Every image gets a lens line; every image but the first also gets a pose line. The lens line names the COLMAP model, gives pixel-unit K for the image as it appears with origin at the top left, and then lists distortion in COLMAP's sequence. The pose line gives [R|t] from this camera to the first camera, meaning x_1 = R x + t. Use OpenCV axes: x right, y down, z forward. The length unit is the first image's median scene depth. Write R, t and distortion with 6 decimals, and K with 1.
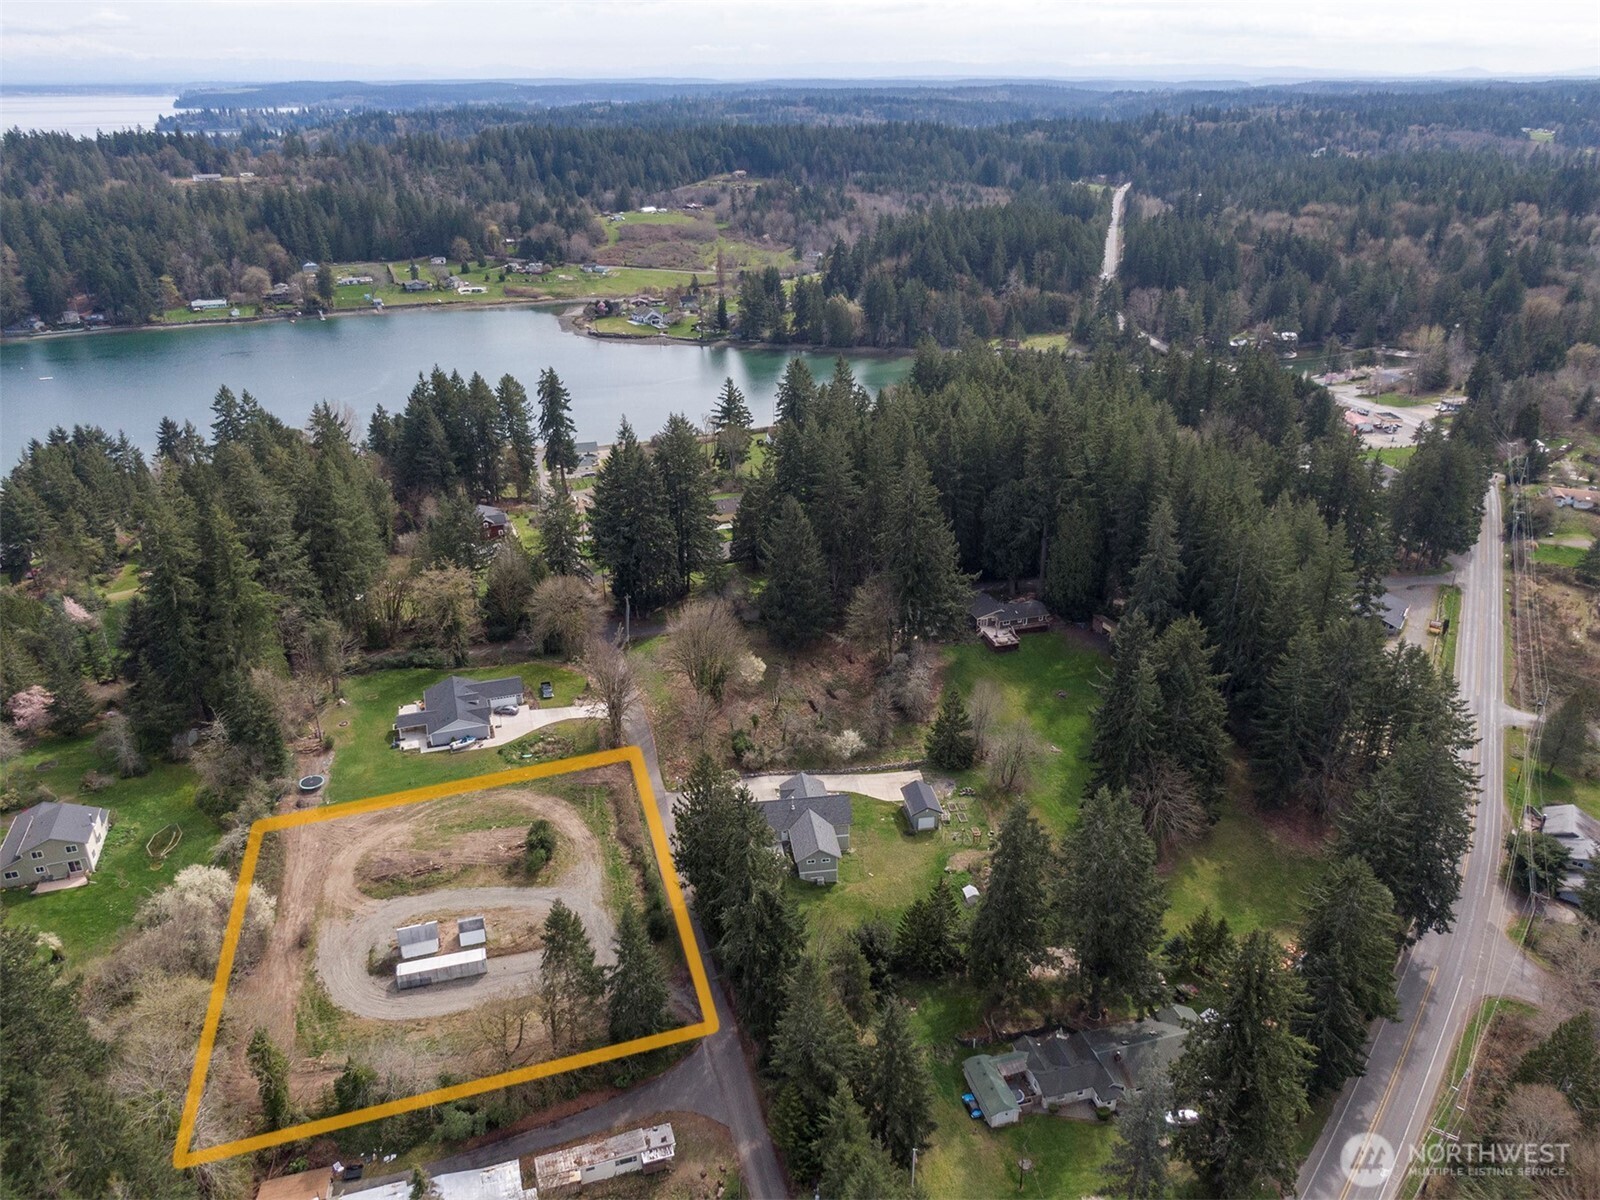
lens RADIAL K [[1164.8, 0, 802.4], [0, 1164.8, 600.7], [0, 0, 1]] dist [0.045075, -0.069747]
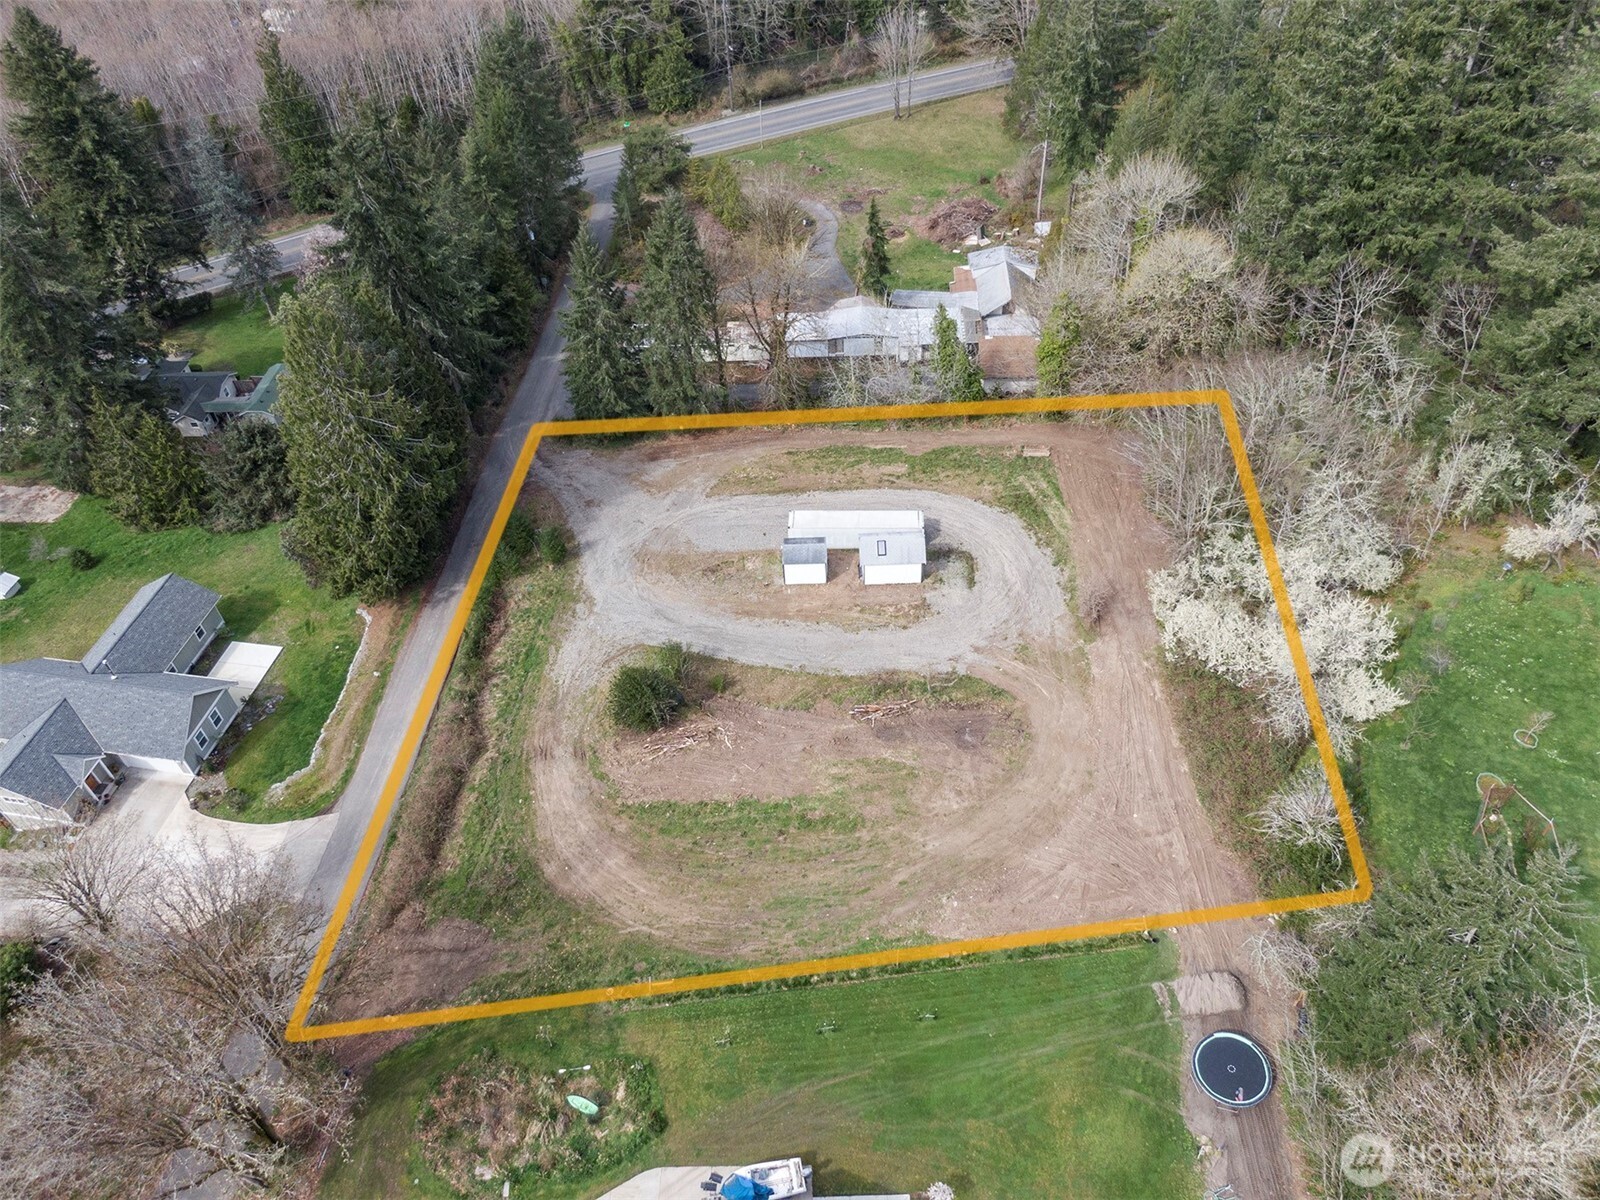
lens RADIAL K [[1141.9, 0, 802.4], [0, 1141.9, 600.3], [0, 0, 1]] dist [0.051236, -0.082371]
pose [[-0.948351, -0.190850, 0.253389, -0.310056], [0.169002, 0.372011, 0.912714, -0.167944], [-0.268455, 0.908397, -0.320543, 0.867755]]
